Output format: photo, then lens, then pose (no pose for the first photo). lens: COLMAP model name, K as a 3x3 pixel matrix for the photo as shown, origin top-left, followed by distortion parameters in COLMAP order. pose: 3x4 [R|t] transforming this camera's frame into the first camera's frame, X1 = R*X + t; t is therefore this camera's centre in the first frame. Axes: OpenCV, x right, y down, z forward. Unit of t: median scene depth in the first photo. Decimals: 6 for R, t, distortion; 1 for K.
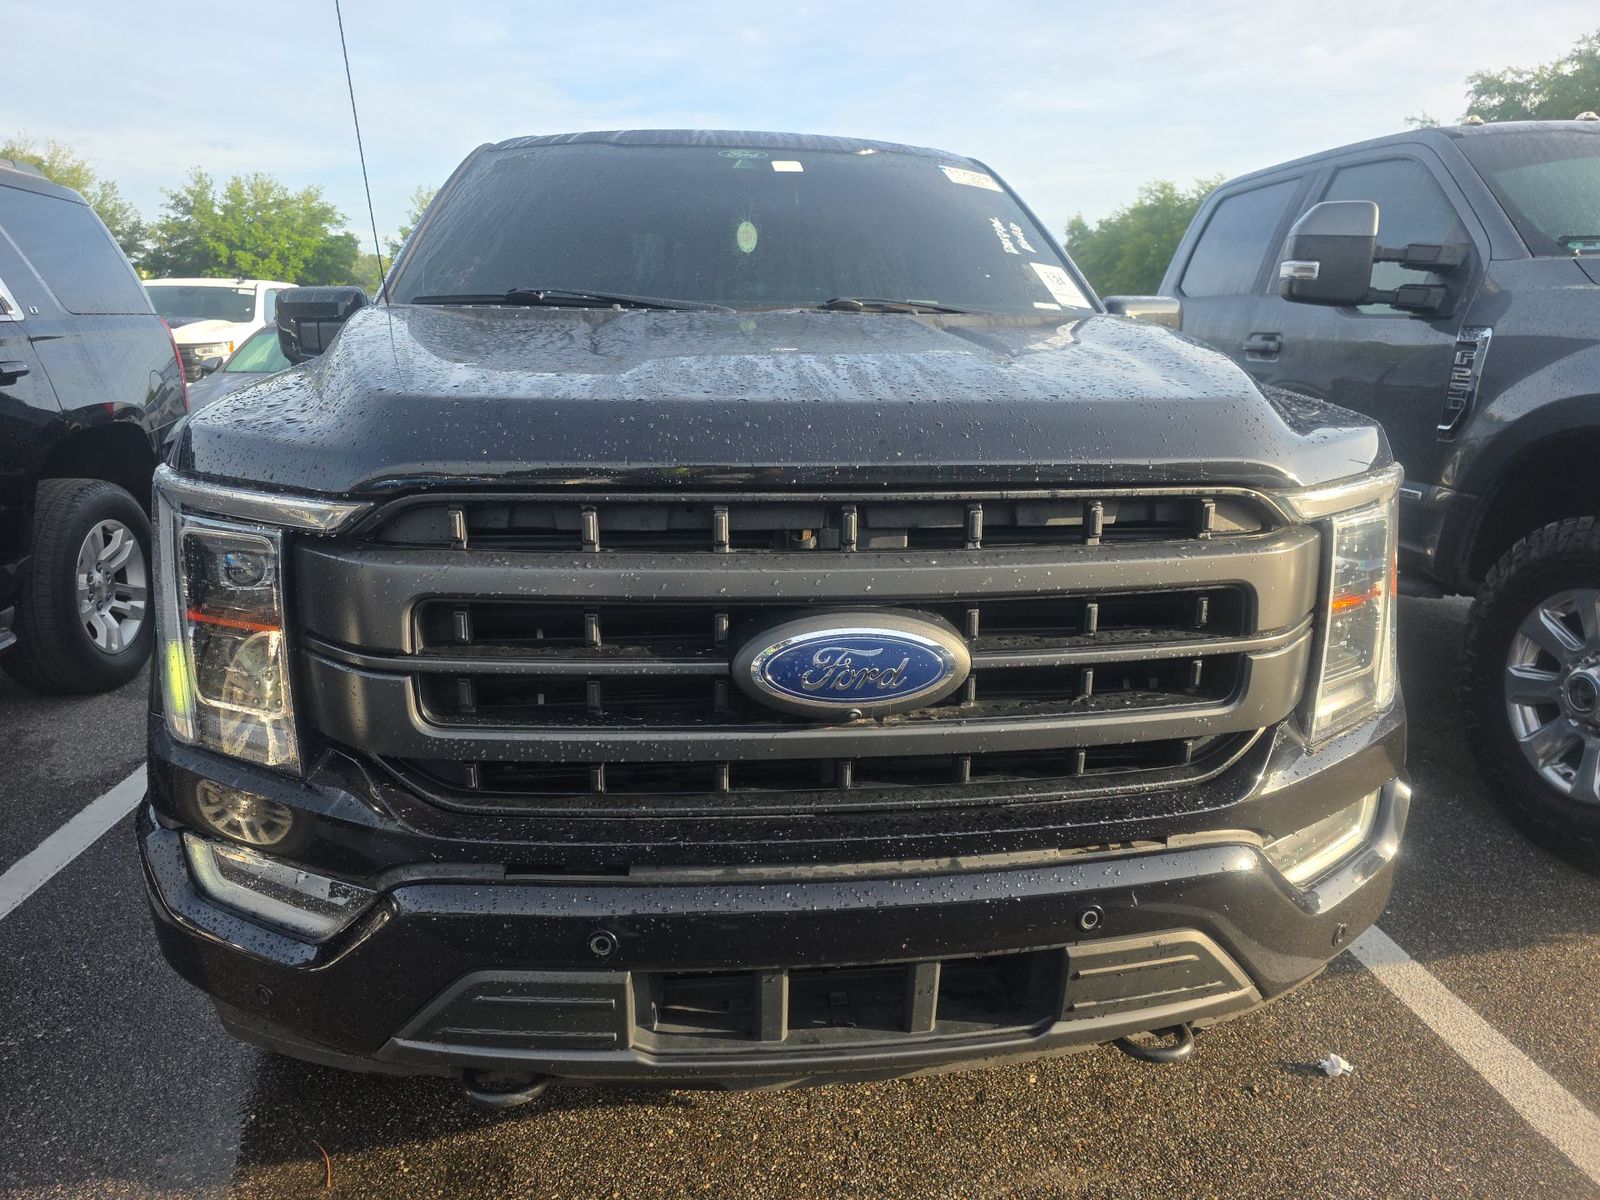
lens RADIAL K [[1080.6, 0, 796.9], [0, 1080.6, 593.2], [0, 0, 1]] dist [0.047519, -0.037041]
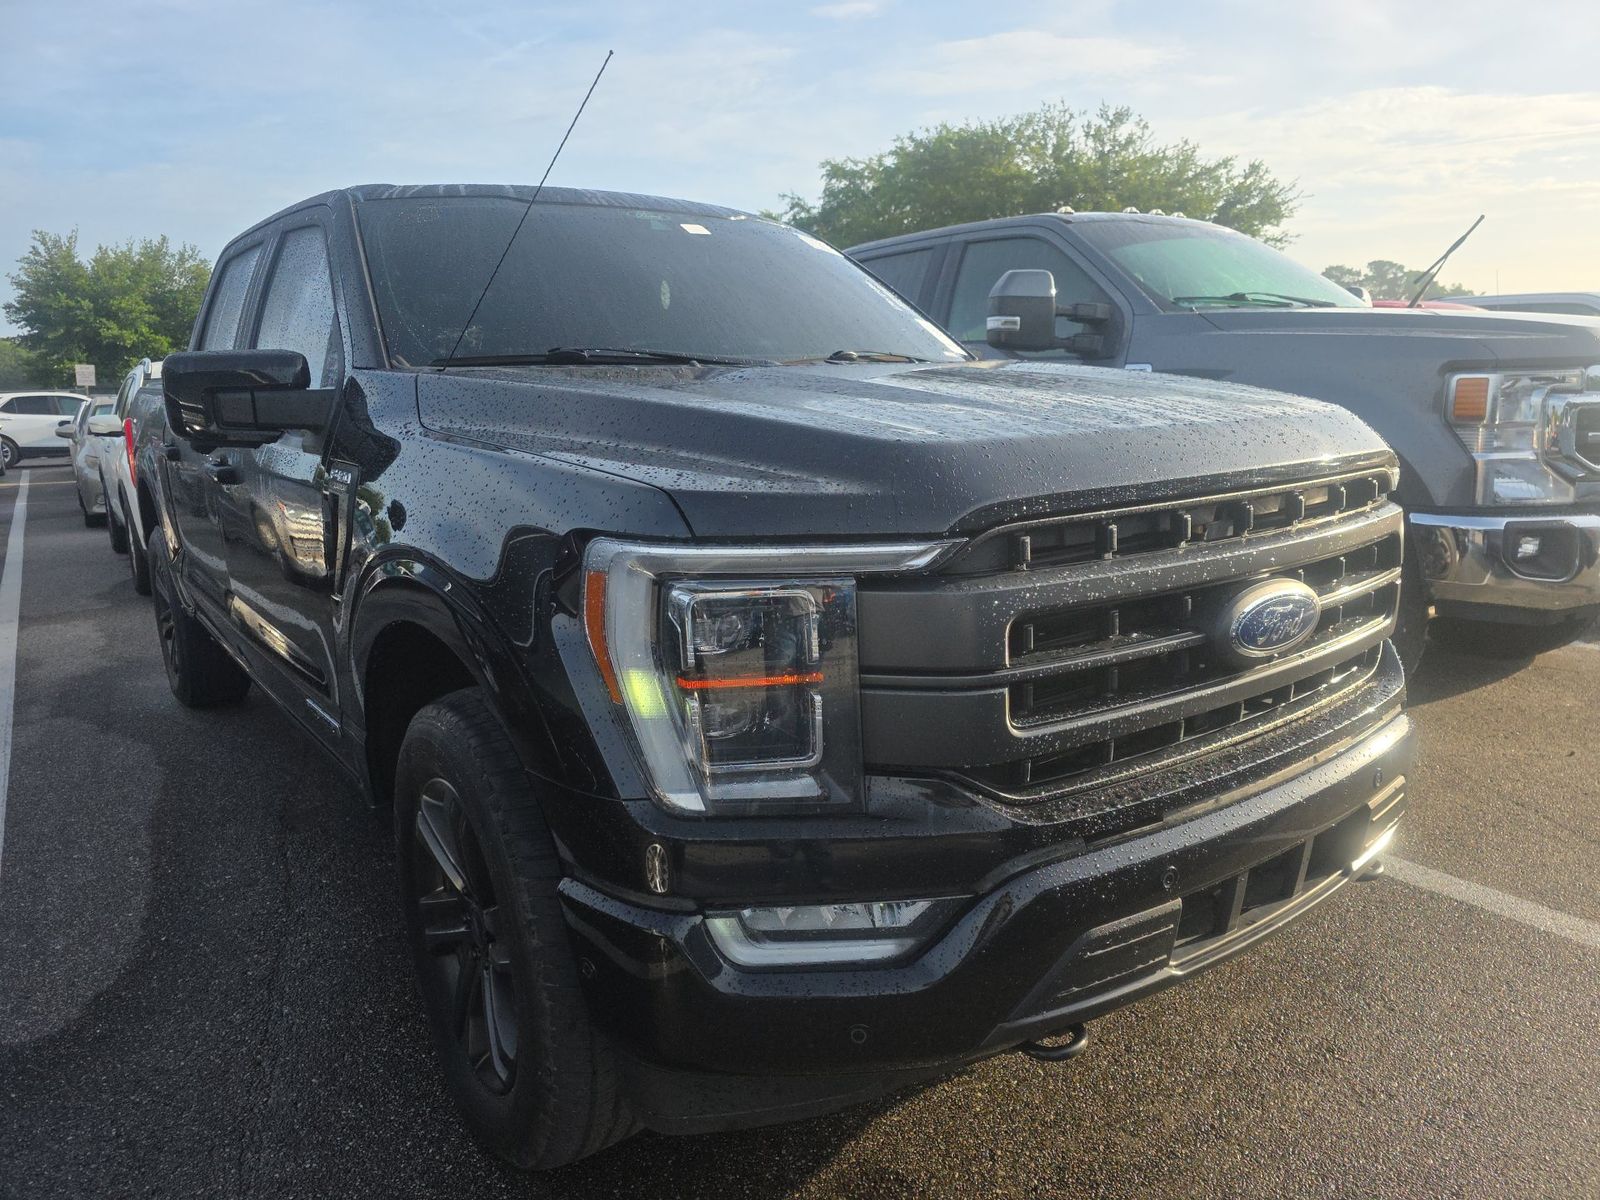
lens RADIAL K [[1080.6, 0, 799.7], [0, 1080.6, 601.3], [0, 0, 1]] dist [0.047519, -0.037041]
pose [[0.864902, -0.133622, 0.483828, -0.398044], [0.151942, 0.988388, 0.001355, -0.016831], [-0.478391, 0.072342, 0.875162, 0.042294]]
